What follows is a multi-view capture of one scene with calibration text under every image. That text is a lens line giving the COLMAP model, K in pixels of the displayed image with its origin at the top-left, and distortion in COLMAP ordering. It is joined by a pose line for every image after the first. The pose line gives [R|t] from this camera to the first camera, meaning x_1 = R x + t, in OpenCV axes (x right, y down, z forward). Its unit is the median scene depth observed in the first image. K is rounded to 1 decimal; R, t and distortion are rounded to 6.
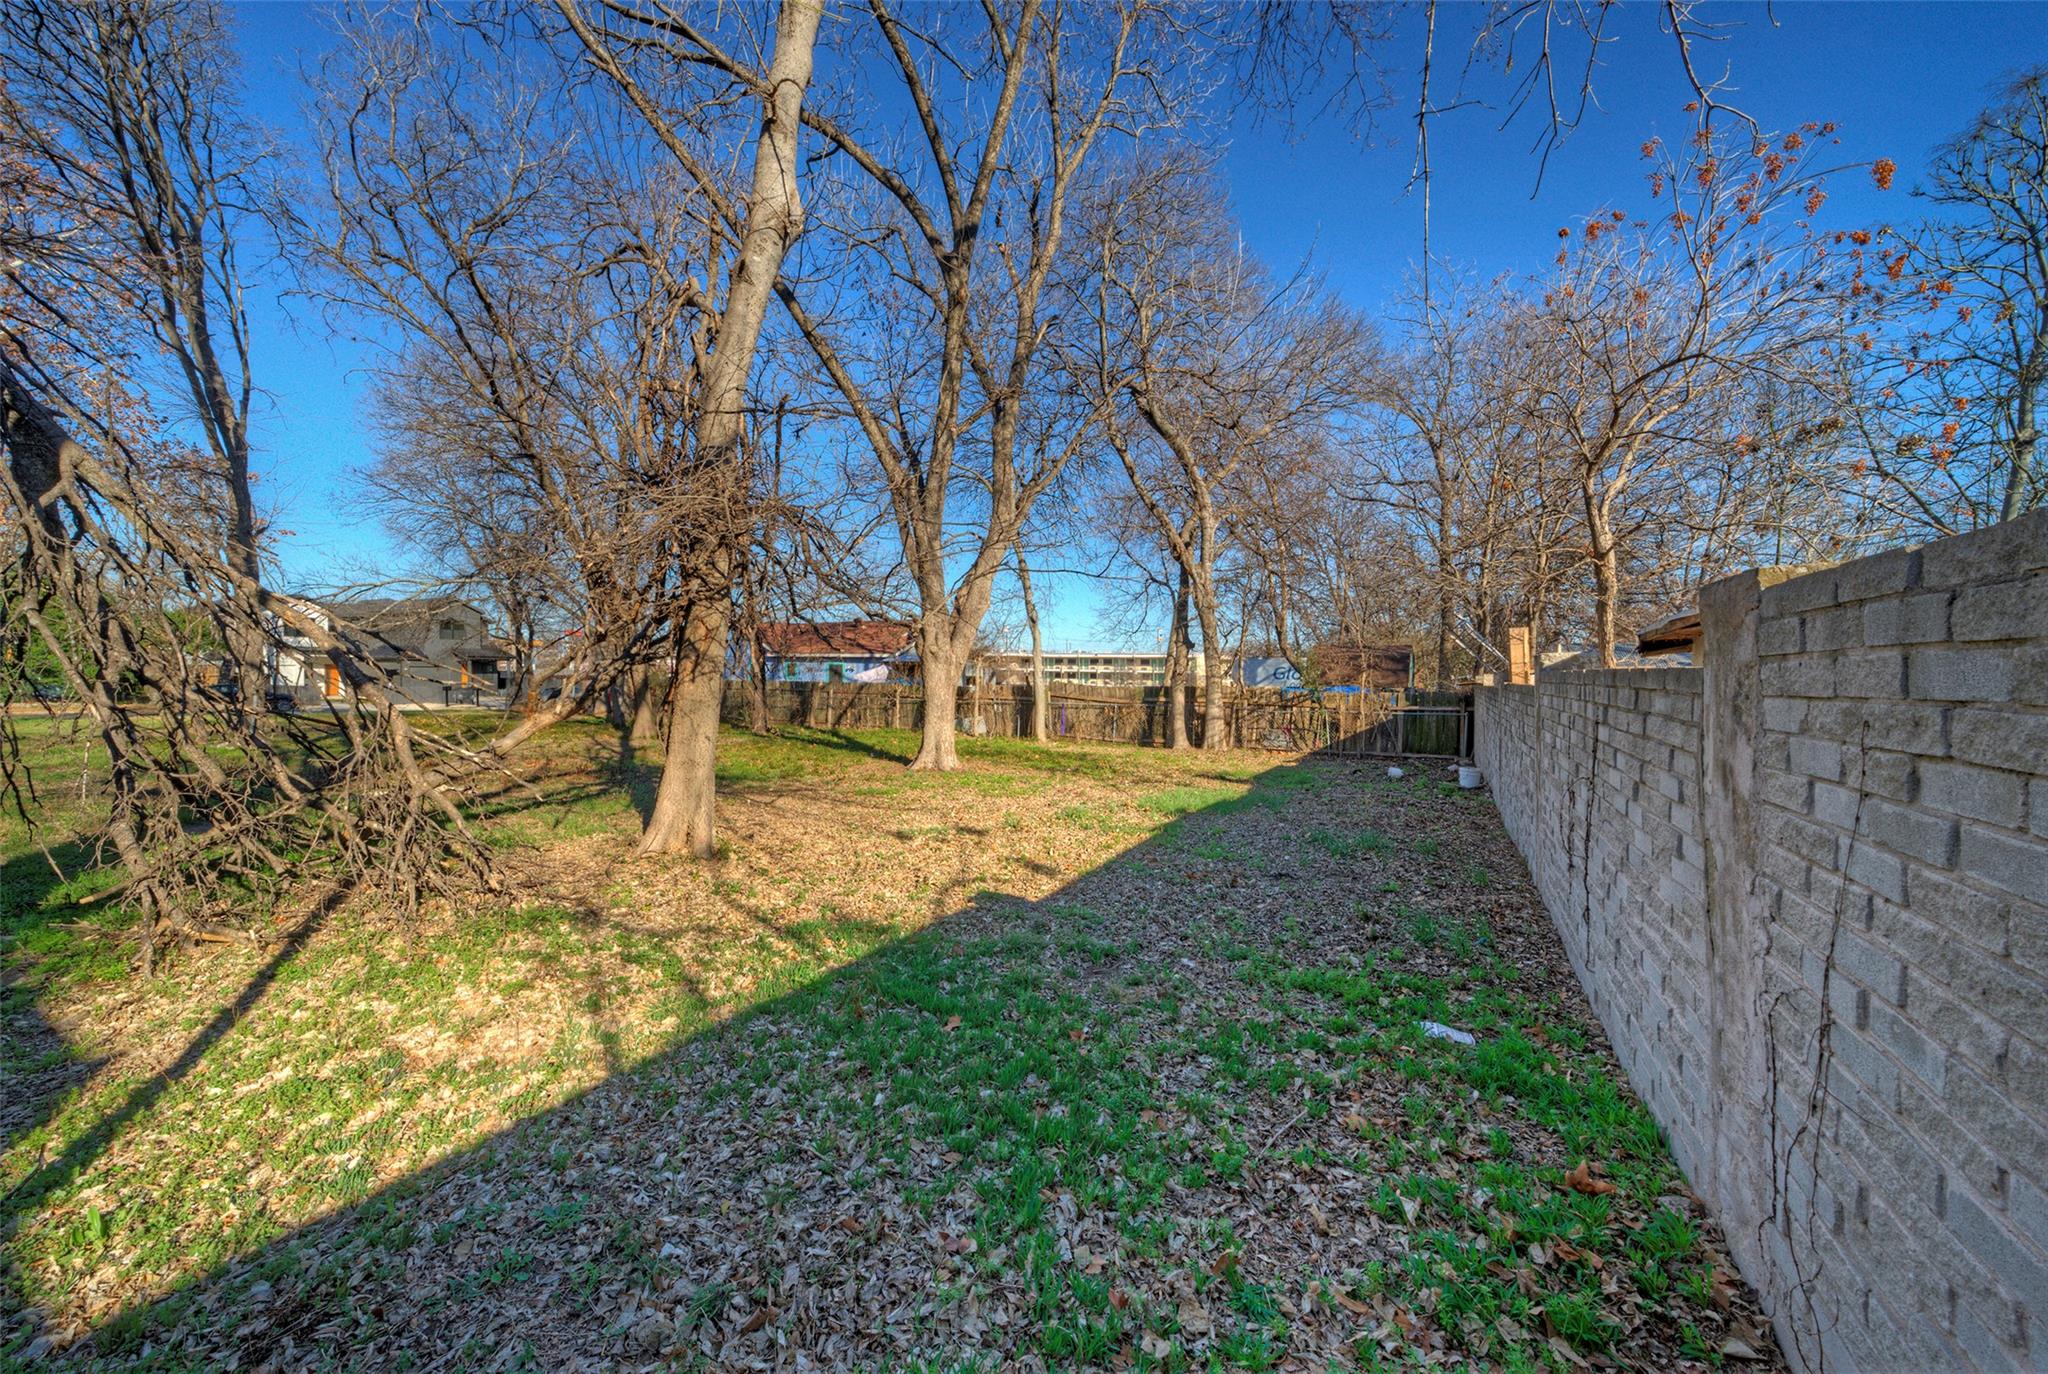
lens RADIAL K [[761.9, 0, 1017.7], [0, 761.9, 679.5], [0, 0, 1]] dist [-0.004283, 0.004354]
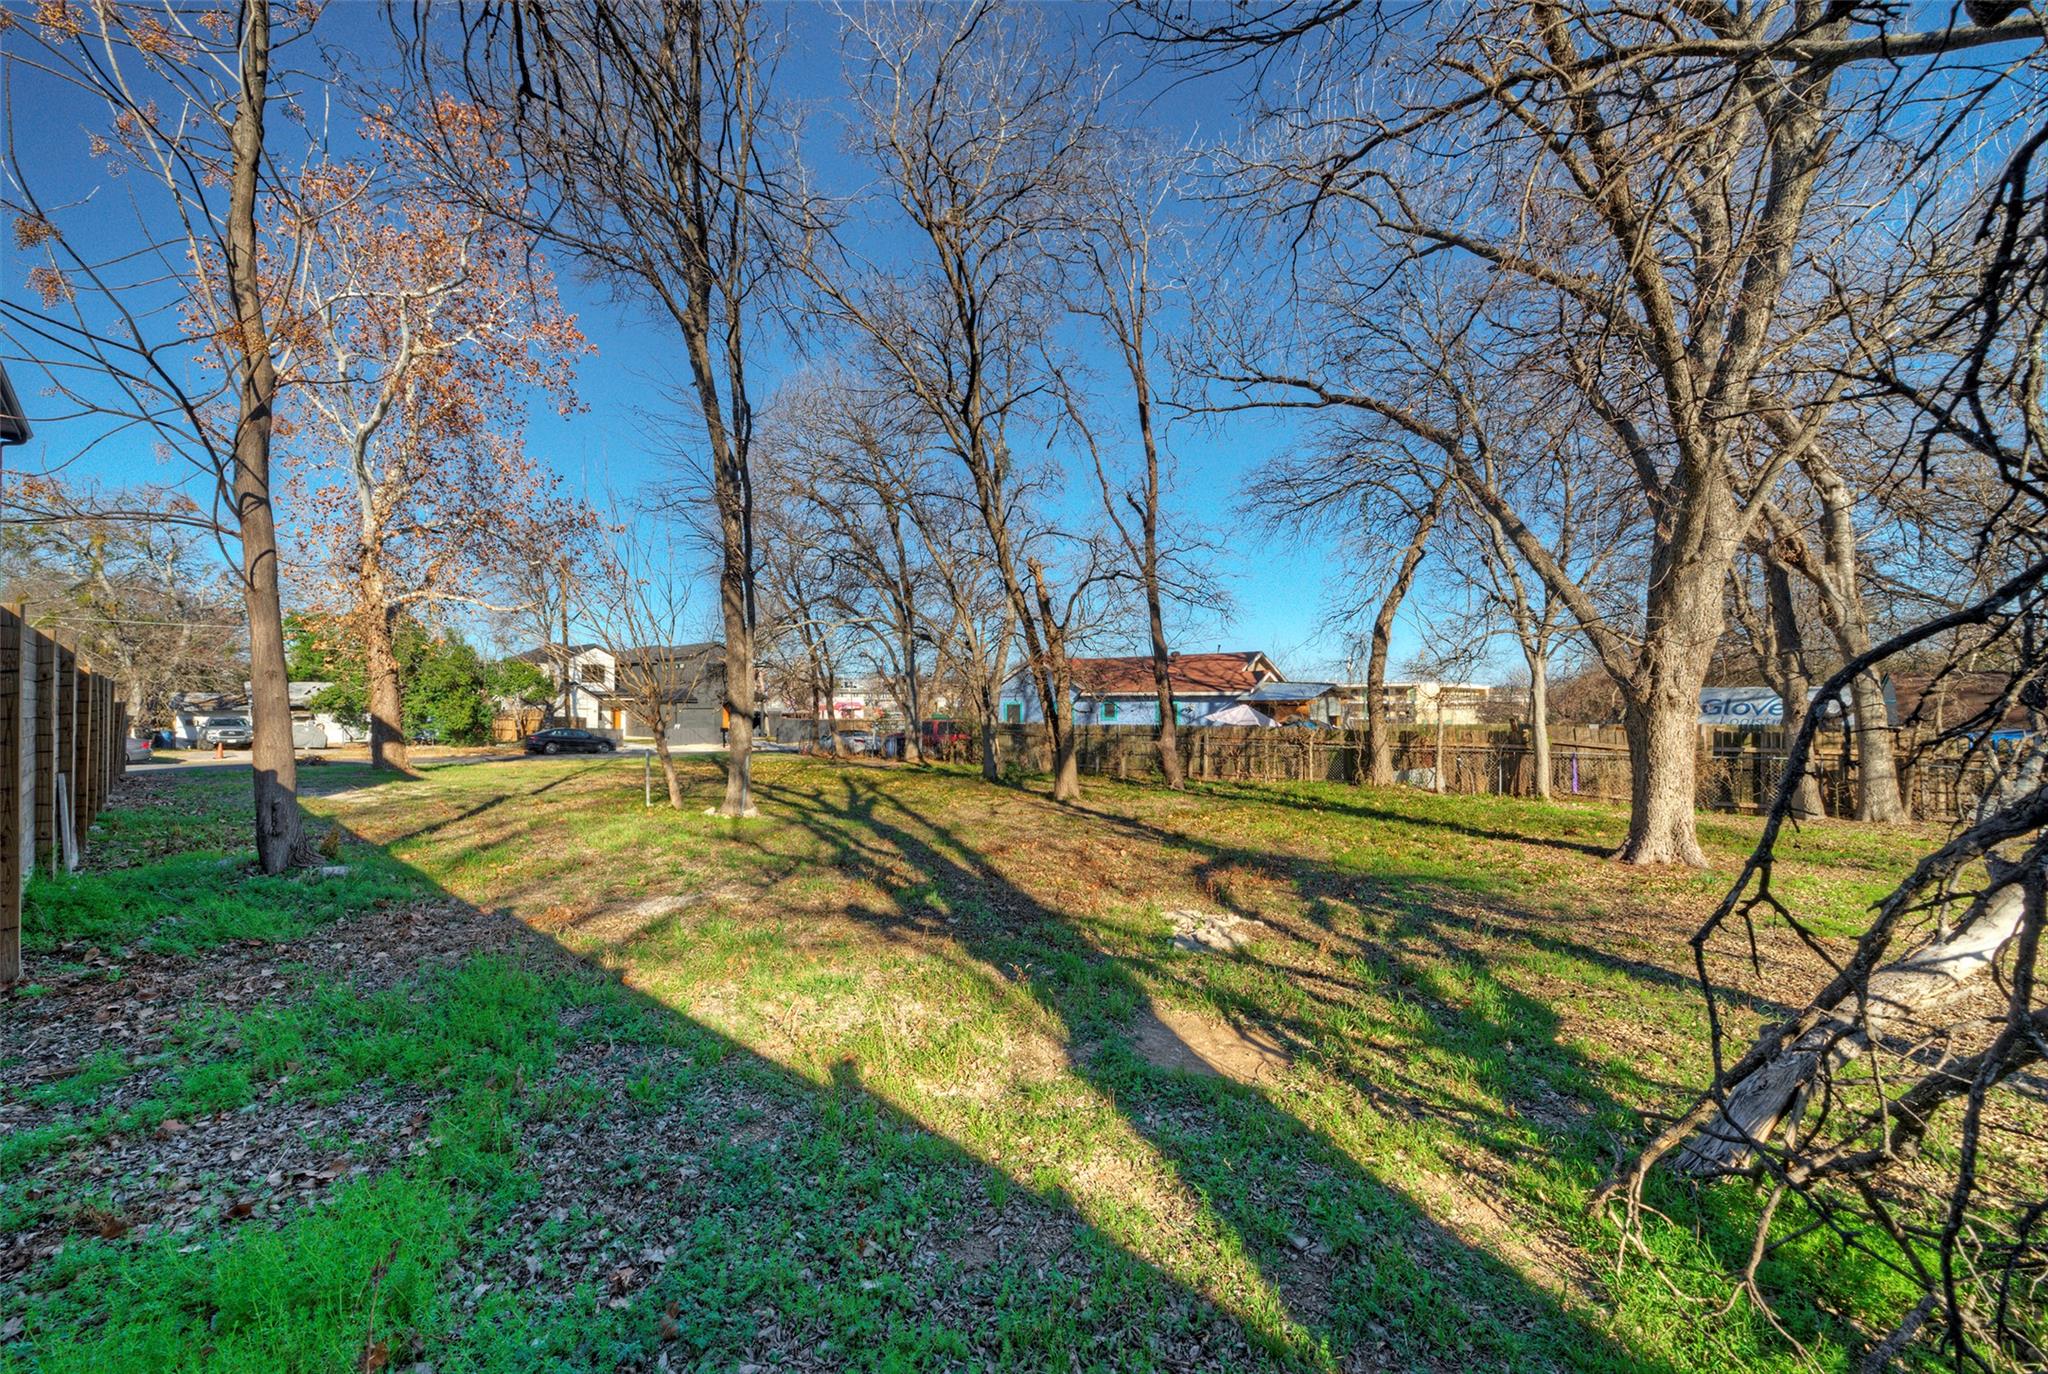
lens RADIAL K [[761.9, 0, 1028.6], [0, 761.9, 687.8], [0, 0, 1]] dist [-0.004283, 0.004354]
pose [[0.981367, -0.016399, -0.191443, -1.373426], [0.010255, 0.999402, -0.033037, -0.065995], [0.191870, 0.030458, 0.980948, 0.527323]]
